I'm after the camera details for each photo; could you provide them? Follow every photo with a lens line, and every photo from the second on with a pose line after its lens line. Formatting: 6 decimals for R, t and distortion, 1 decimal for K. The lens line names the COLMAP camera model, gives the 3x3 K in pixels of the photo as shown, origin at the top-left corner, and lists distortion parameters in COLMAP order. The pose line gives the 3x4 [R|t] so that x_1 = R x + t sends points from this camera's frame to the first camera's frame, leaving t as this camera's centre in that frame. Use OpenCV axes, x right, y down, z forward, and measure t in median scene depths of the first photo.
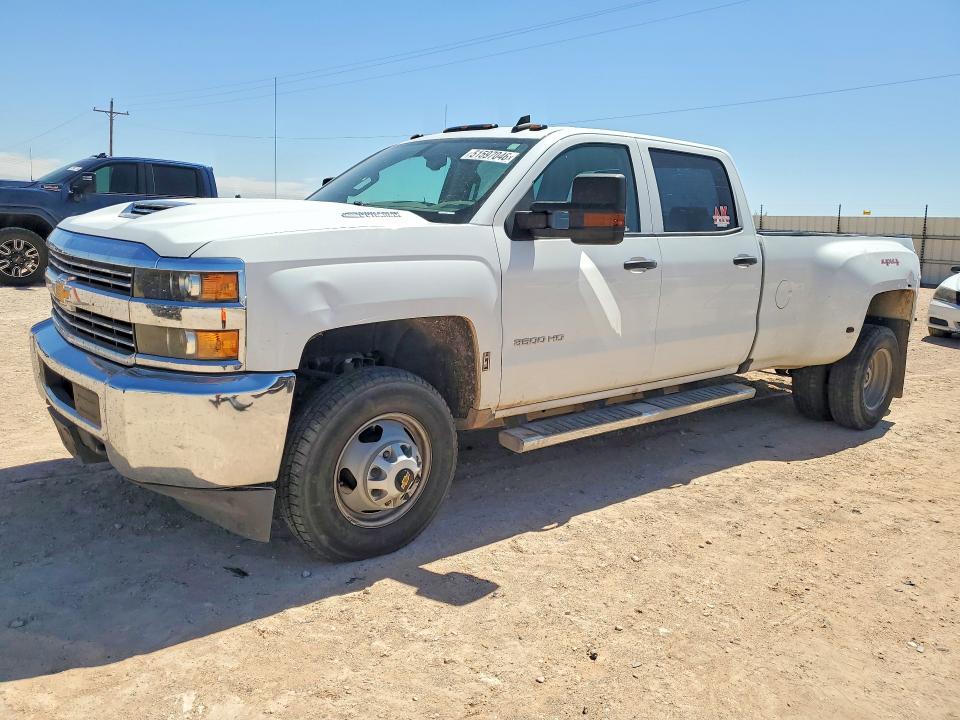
lens RADIAL K [[727.5, 0, 480.0], [0, 727.5, 360.0], [0, 0, 1]] dist [0.020353, 0.004200]
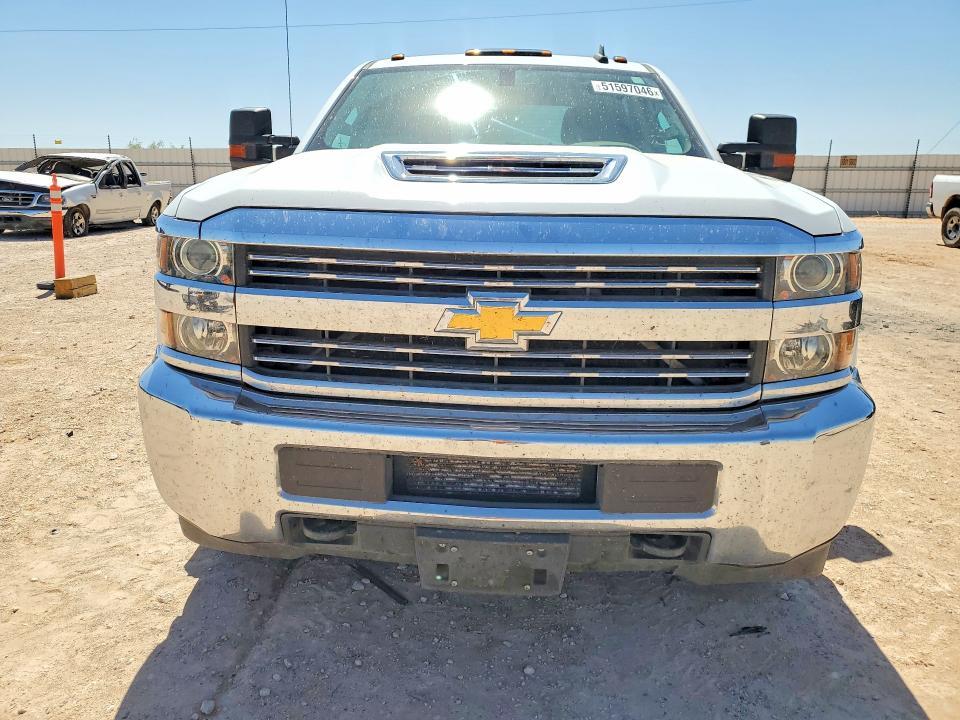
lens RADIAL K [[727.5, 0, 480.0], [0, 727.5, 360.0], [0, 0, 1]] dist [0.020353, 0.004200]
pose [[0.698382, -0.211446, 0.683778, -1.092294], [0.150695, 0.977390, 0.148326, -0.168004], [-0.699681, -0.000546, 0.714456, 0.692686]]
